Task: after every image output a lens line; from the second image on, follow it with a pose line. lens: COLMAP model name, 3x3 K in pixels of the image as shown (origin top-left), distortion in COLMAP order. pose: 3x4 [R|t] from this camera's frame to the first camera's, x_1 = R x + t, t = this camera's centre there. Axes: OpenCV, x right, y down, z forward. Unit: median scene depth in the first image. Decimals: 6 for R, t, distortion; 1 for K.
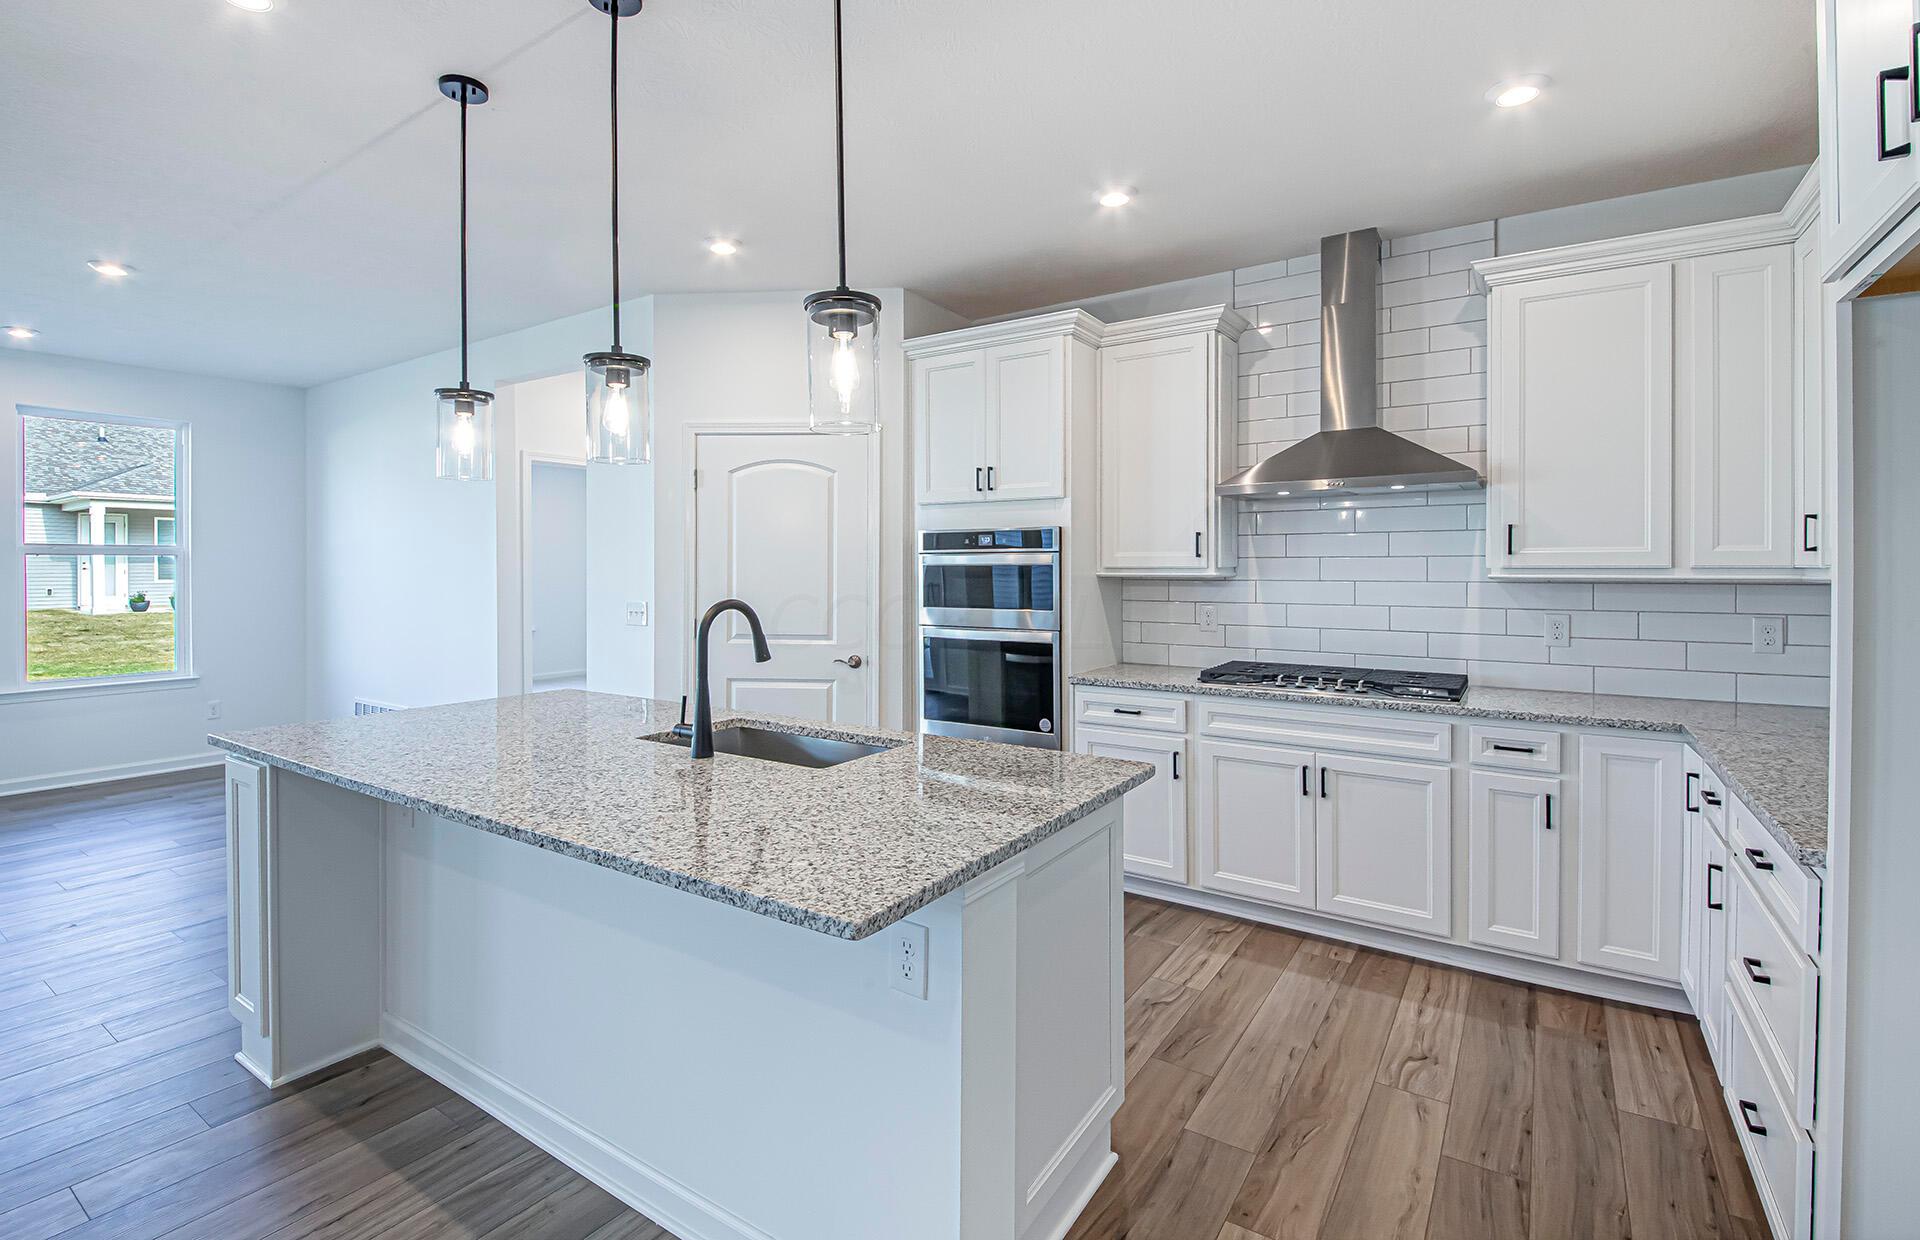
lens RADIAL K [[886.8, 0, 949.8], [0, 886.8, 569.2], [0, 0, 1]] dist [0.032015, -0.028951]
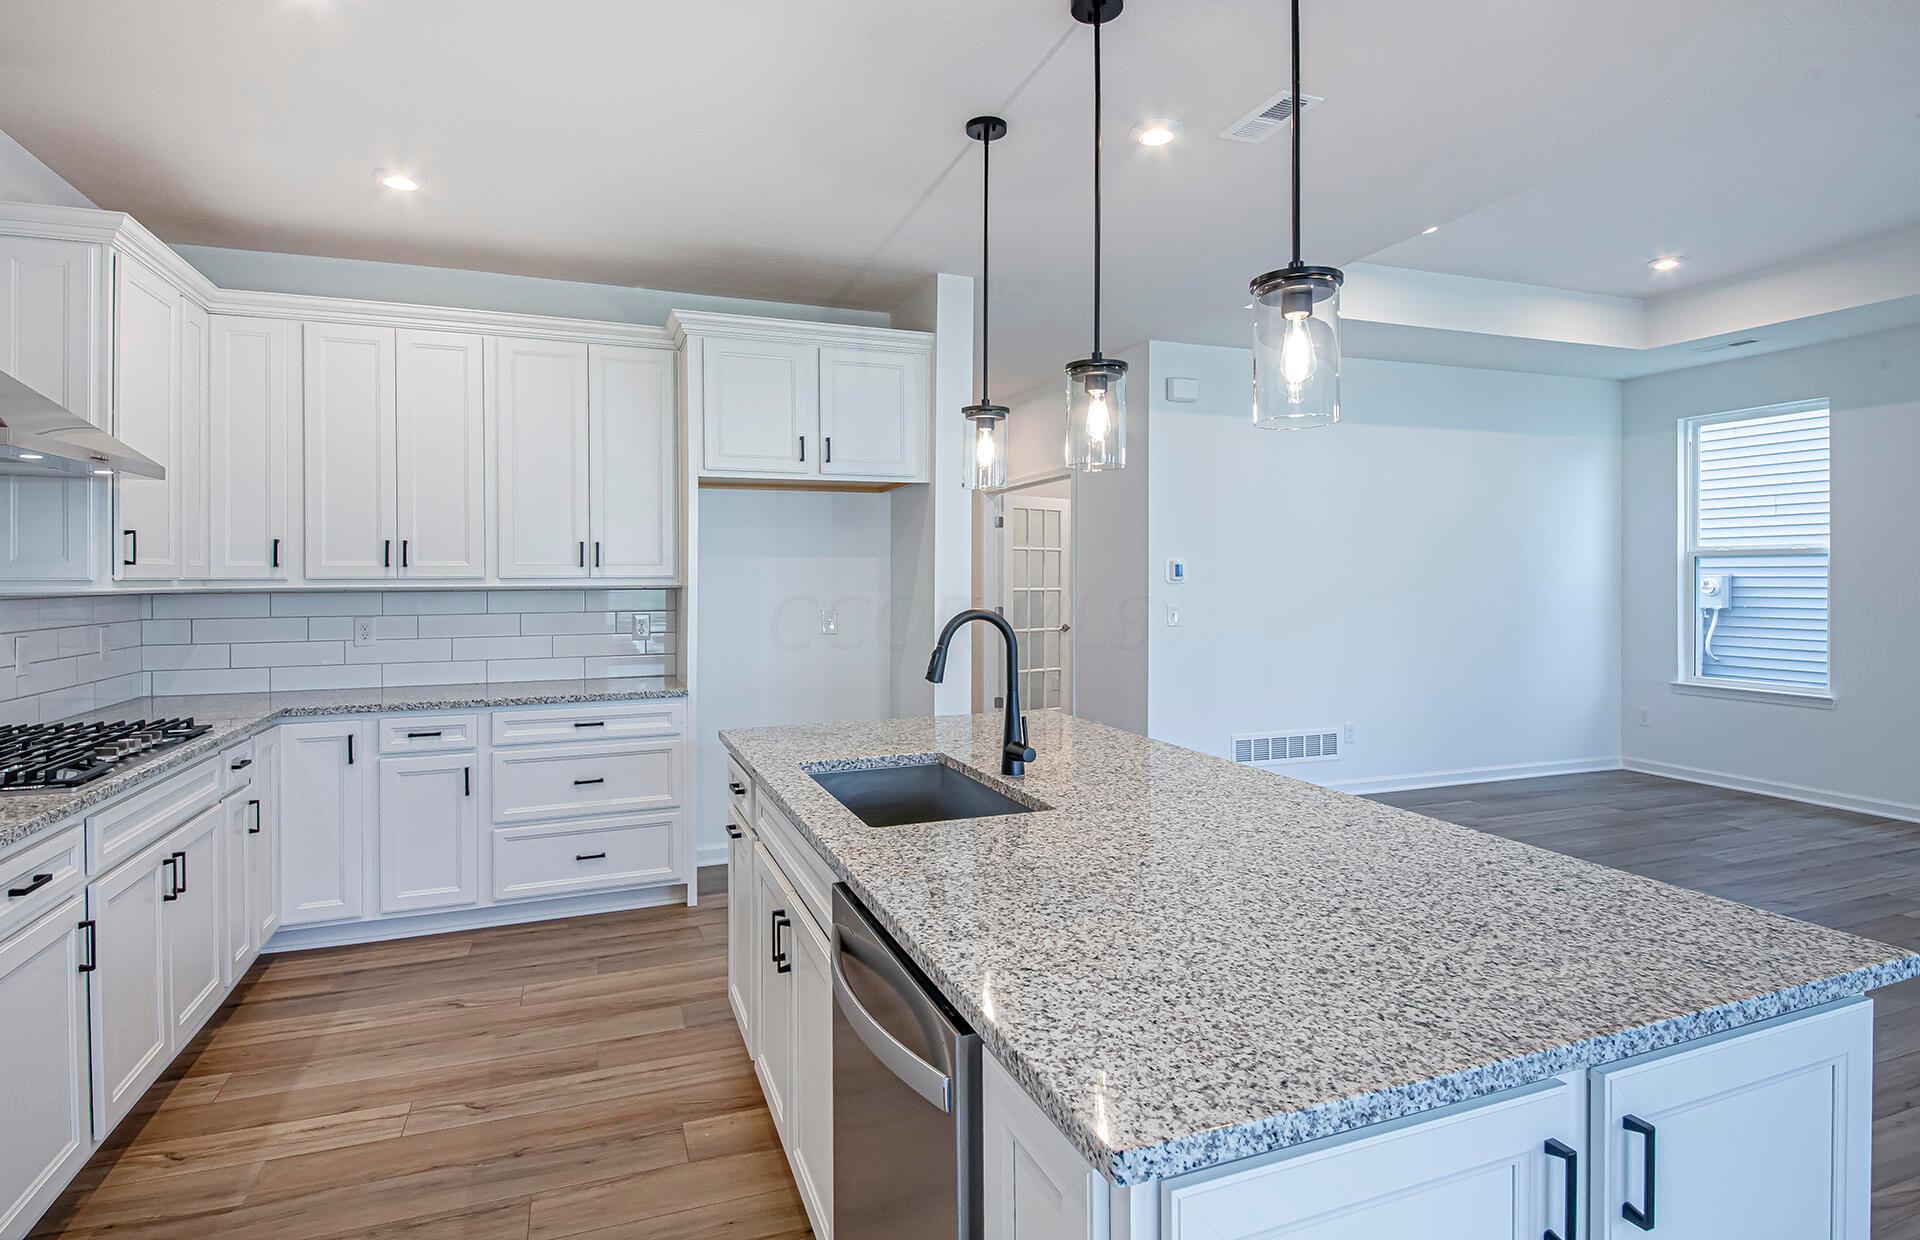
lens RADIAL K [[981.6, 0, 968.9], [0, 981.6, 575.5], [0, 0, 1]] dist [0.070345, -0.052767]
pose [[-0.825810, 0.003103, 0.563940, -0.518246], [0.004610, 0.999989, 0.001249, -0.002682], [-0.563930, 0.003631, -0.825815, 1.171843]]
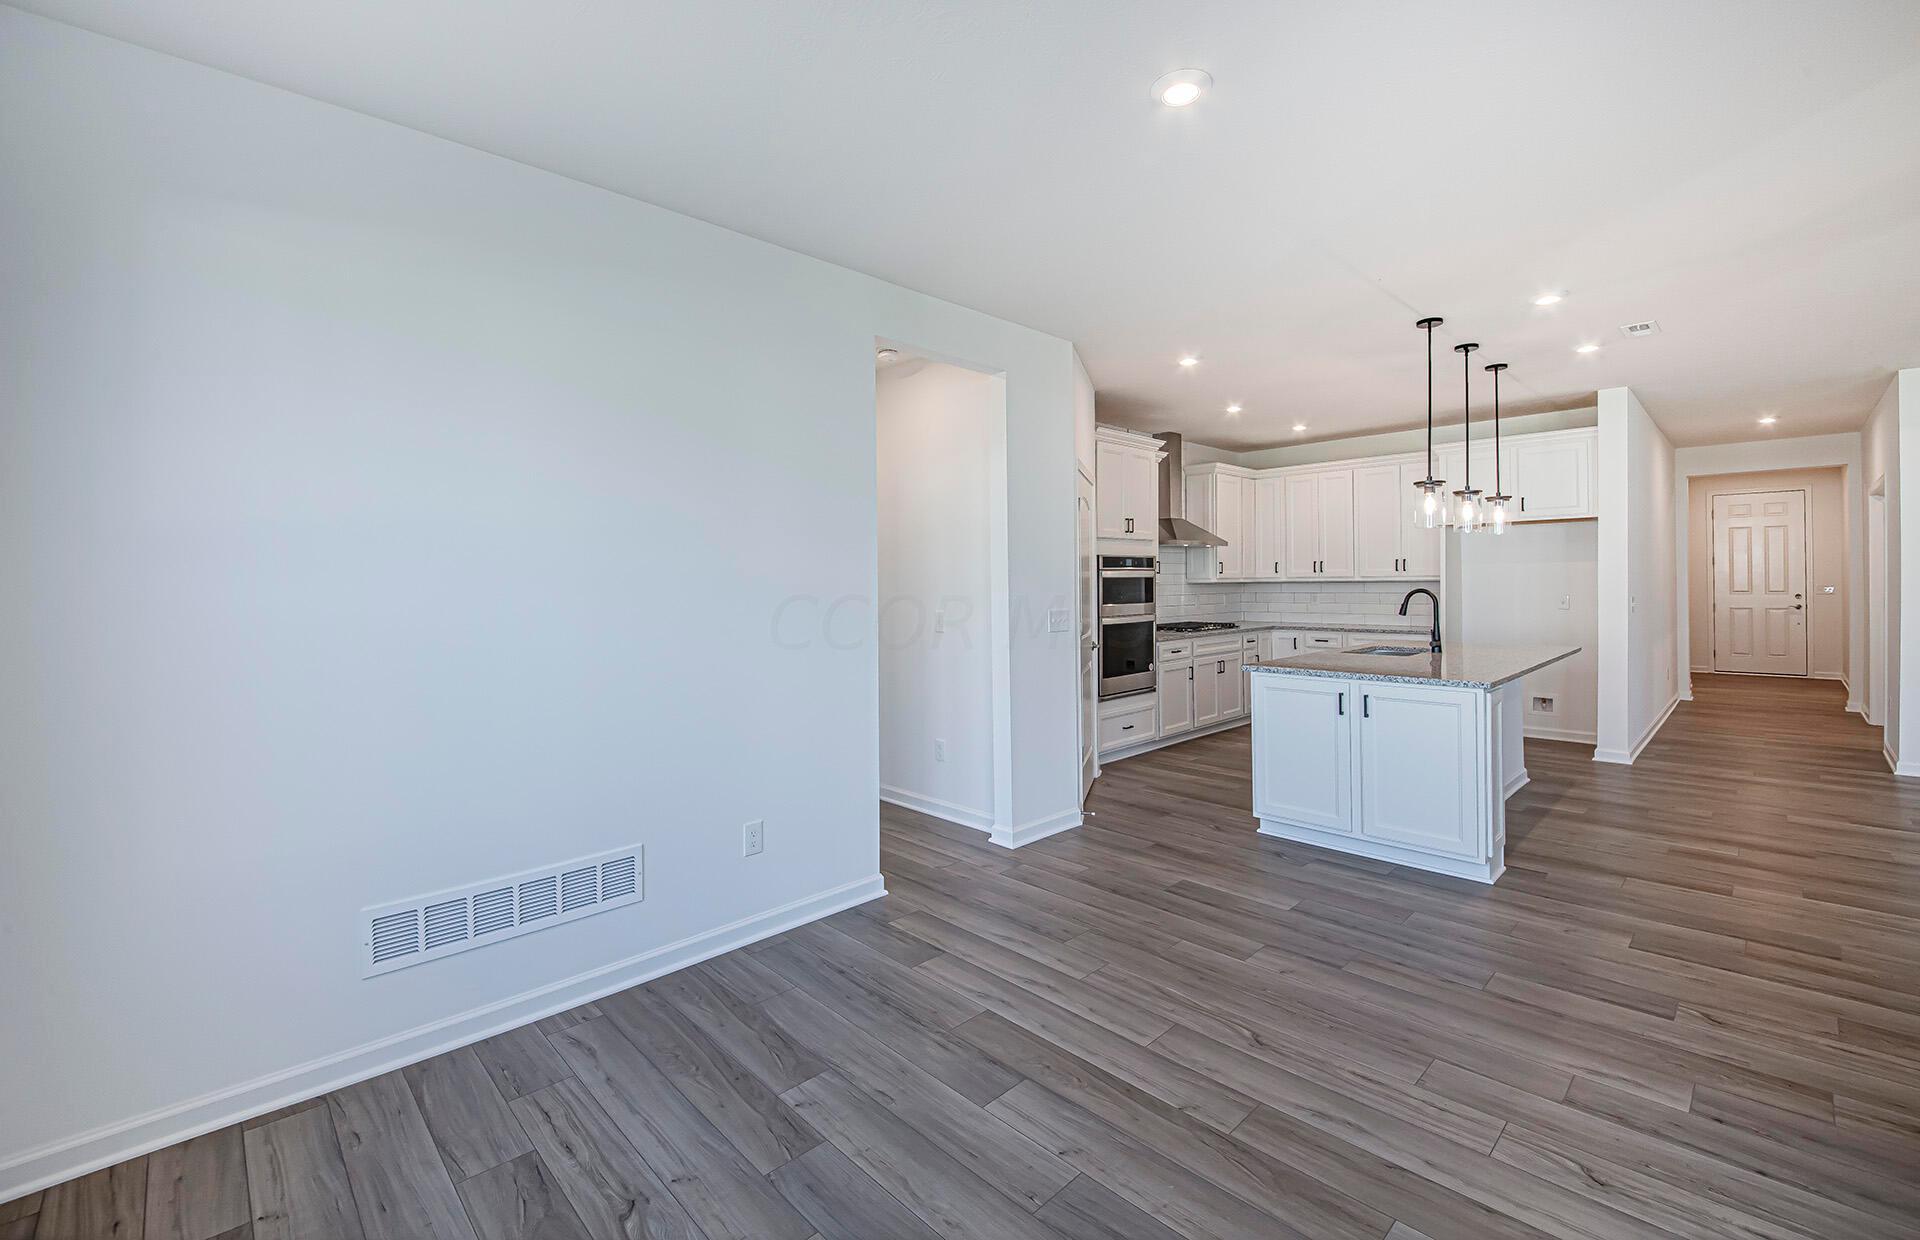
lens RADIAL K [[809.6, 0, 950.0], [0, 809.6, 569.2], [0, 0, 1]] dist [0.003764, 0.000175]
pose [[0.198957, 0.014307, 0.979904, -1.682920], [0.013299, 0.999762, -0.017297, 0.002284], [-0.979918, 0.016473, 0.198720, 1.148020]]
